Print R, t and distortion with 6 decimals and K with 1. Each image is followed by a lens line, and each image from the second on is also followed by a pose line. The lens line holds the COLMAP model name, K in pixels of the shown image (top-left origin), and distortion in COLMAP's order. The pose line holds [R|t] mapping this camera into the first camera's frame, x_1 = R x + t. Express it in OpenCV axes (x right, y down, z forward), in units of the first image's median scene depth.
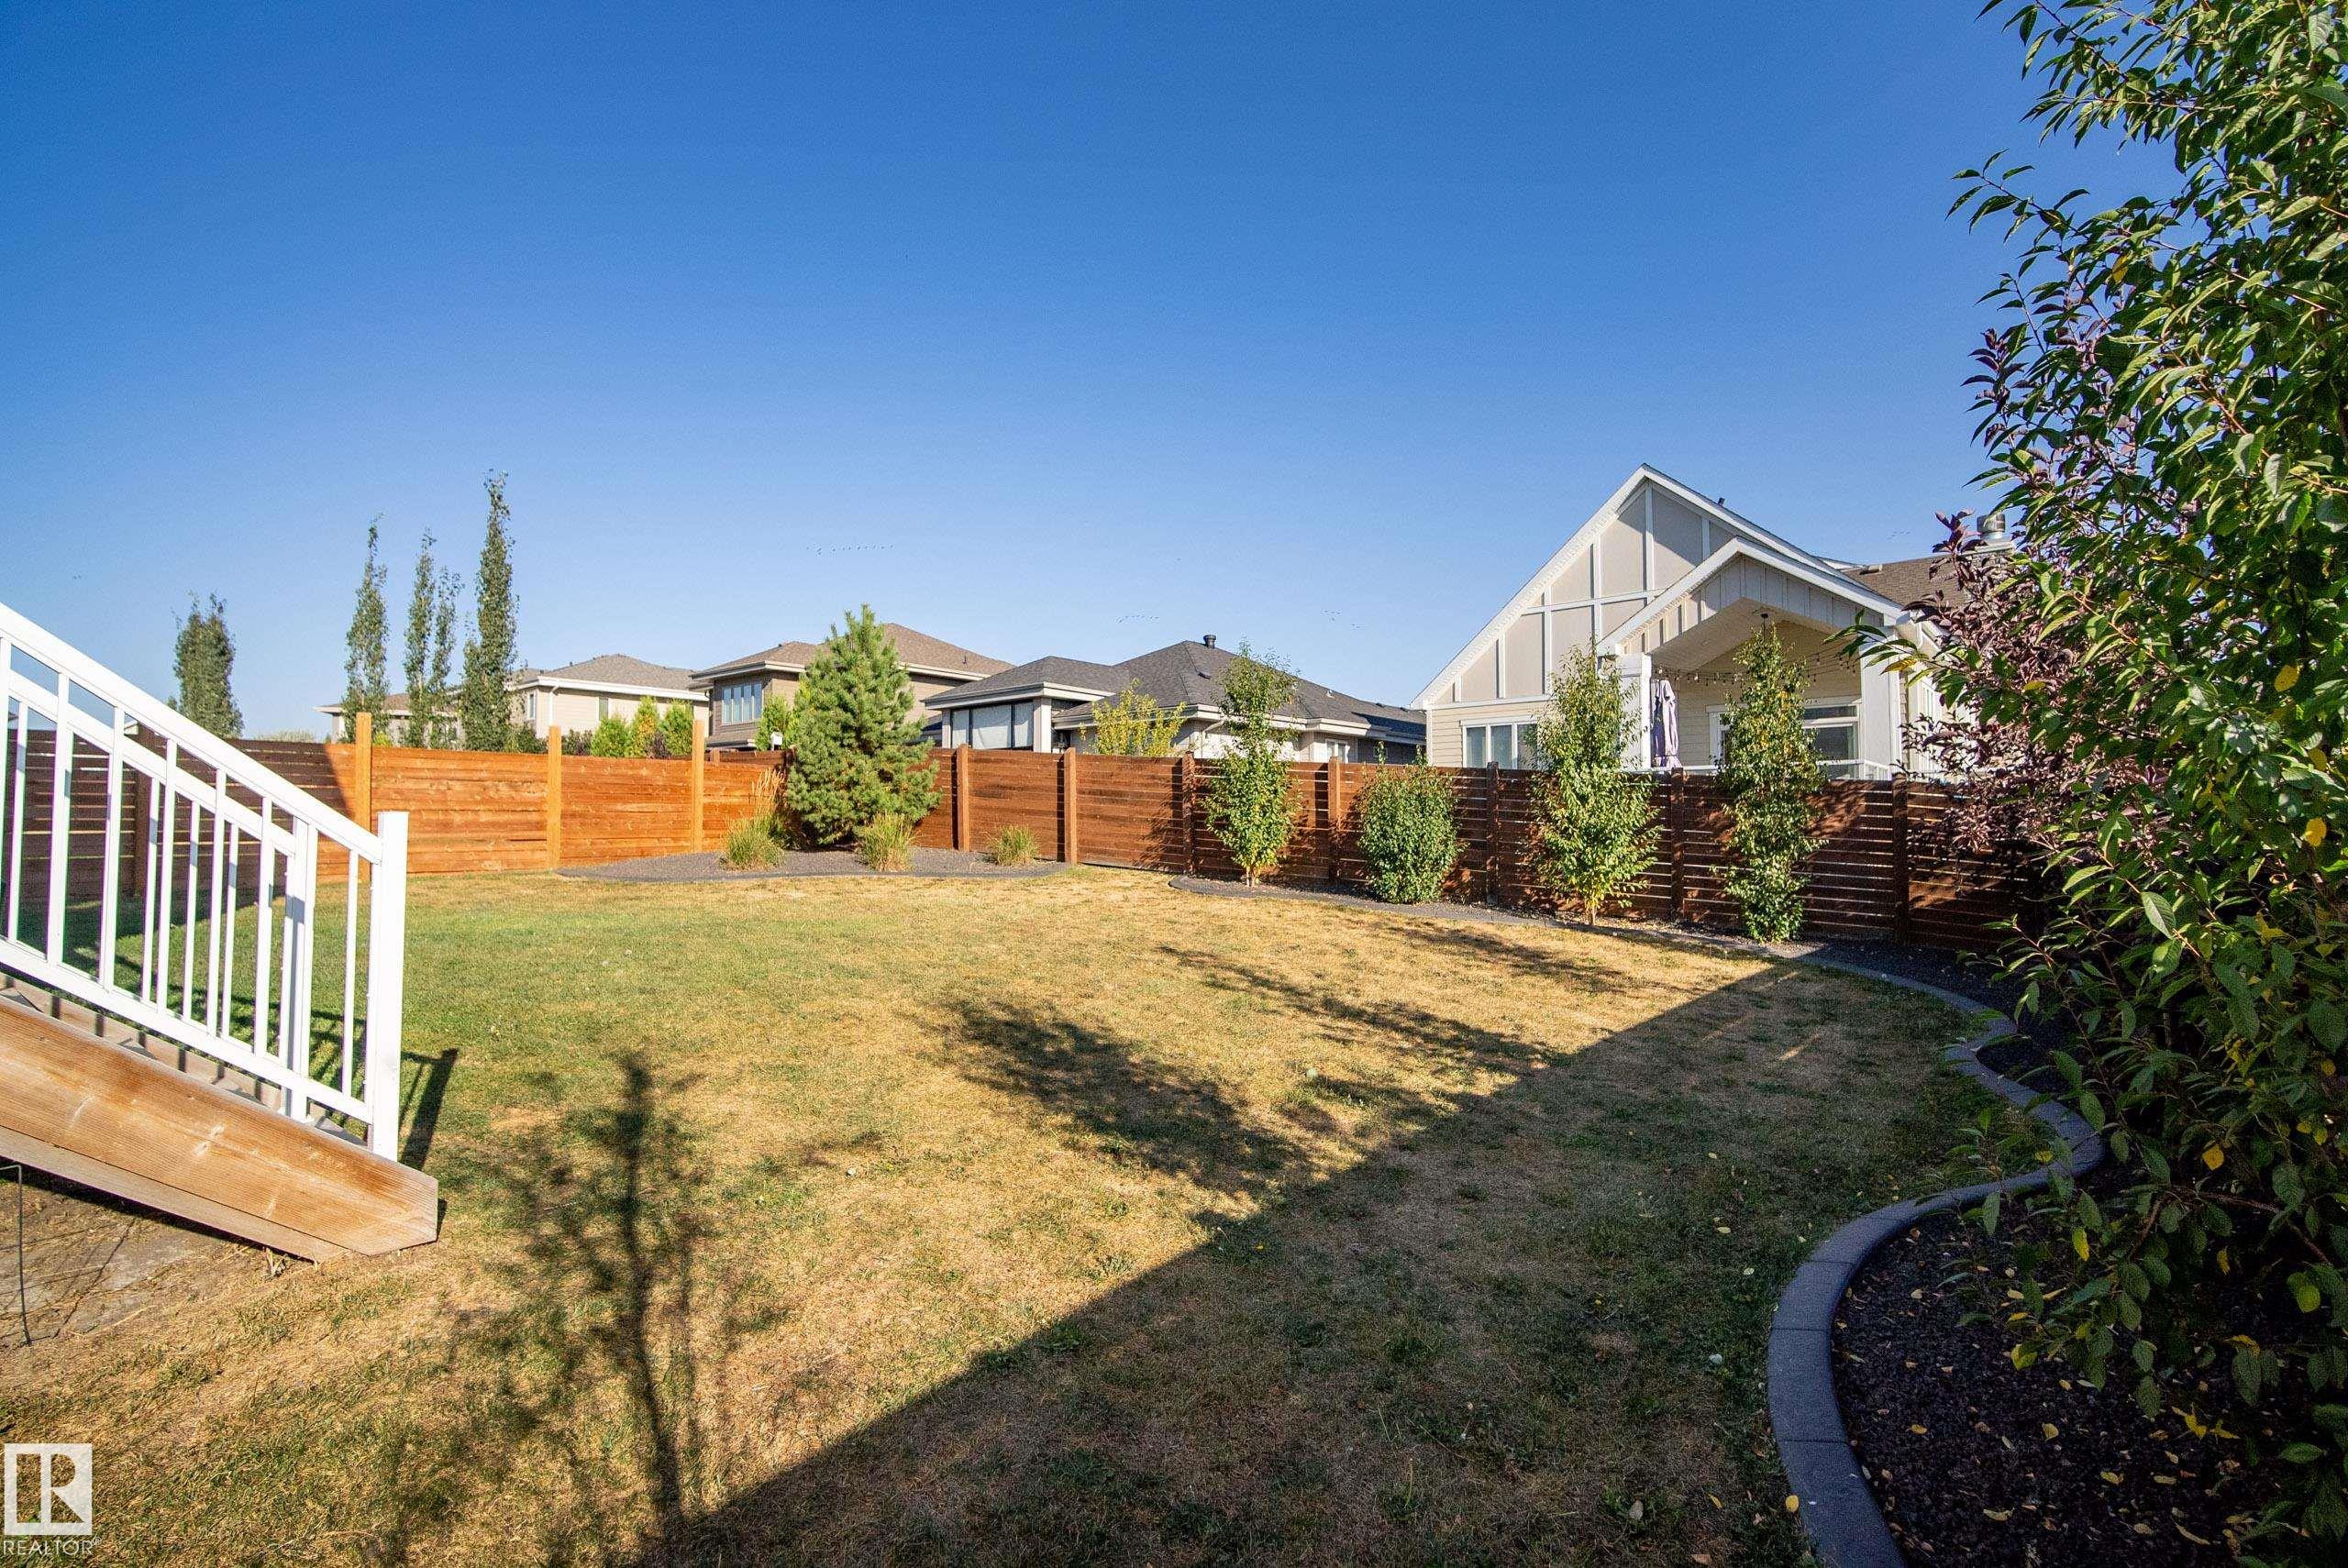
lens RADIAL K [[1032.2, 0, 1174.0], [0, 1032.2, 784.0], [0, 0, 1]] dist [-0.000491, -0.000128]
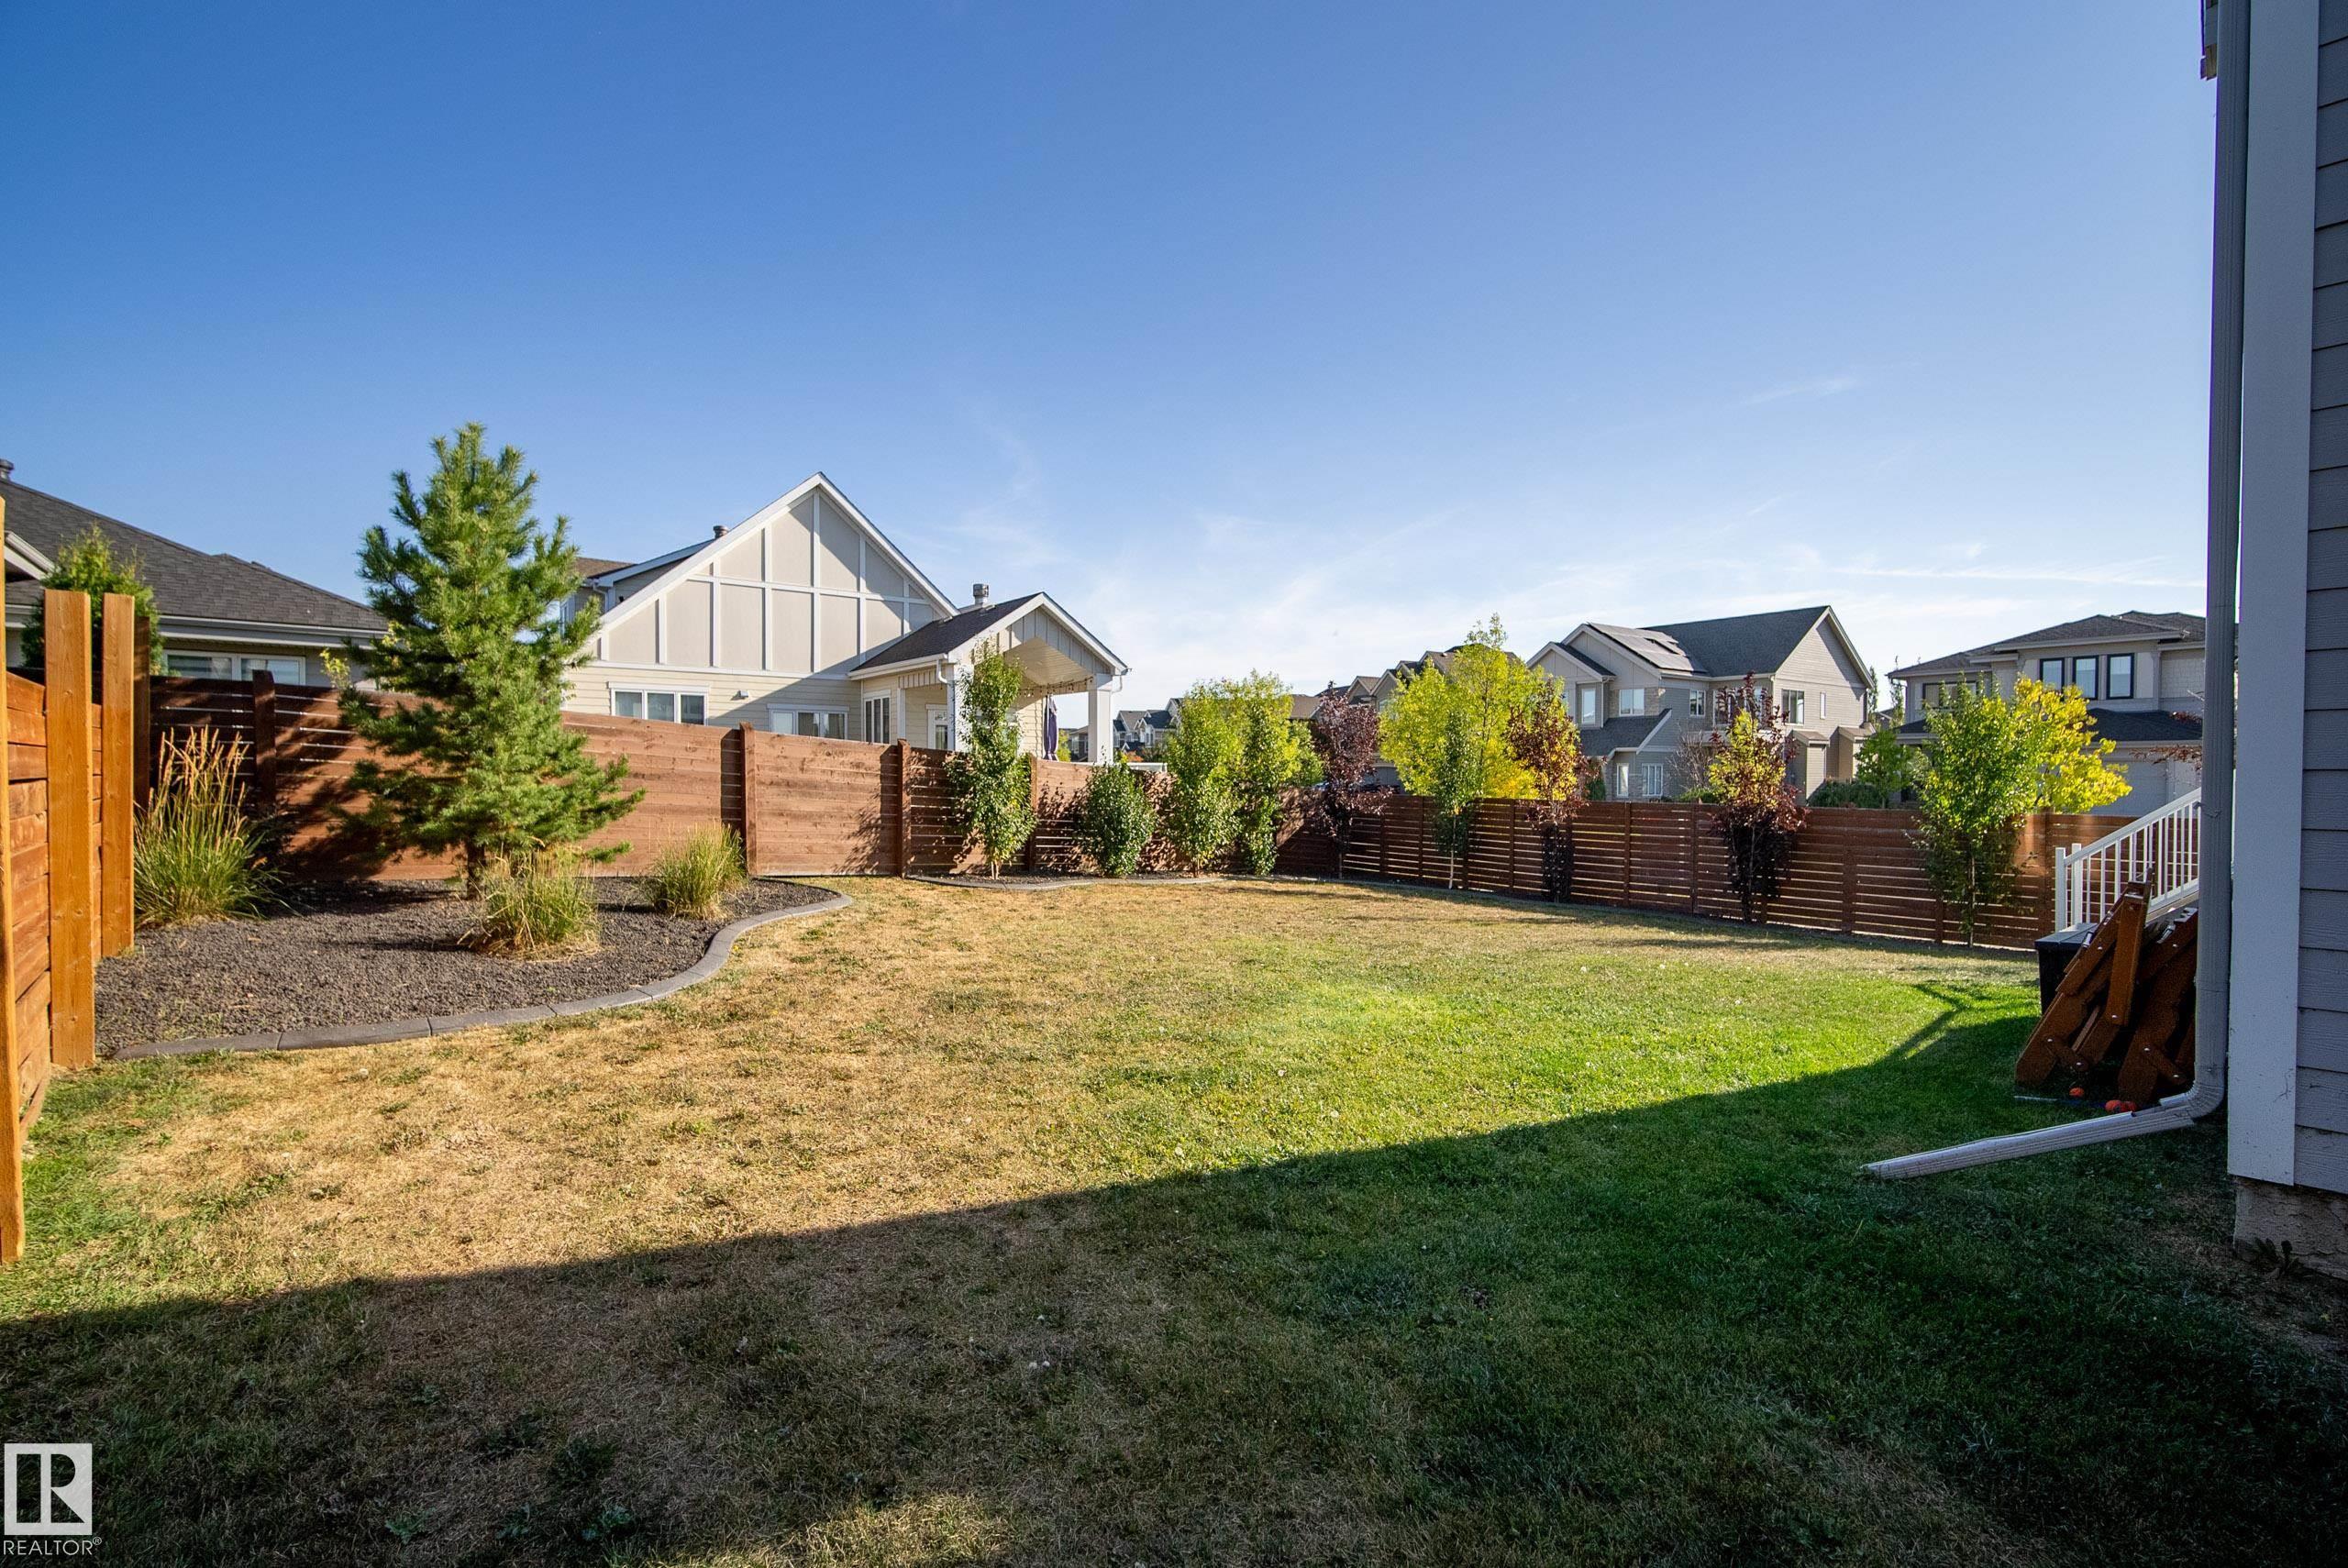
lens RADIAL K [[1032.2, 0, 1174.0], [0, 1032.2, 784.0], [0, 0, 1]] dist [-0.000491, -0.000128]
pose [[0.179435, -0.017162, 0.983620, -0.772388], [-0.038440, 0.998962, 0.024442, -0.021884], [-0.983018, -0.042196, 0.178589, 0.549216]]
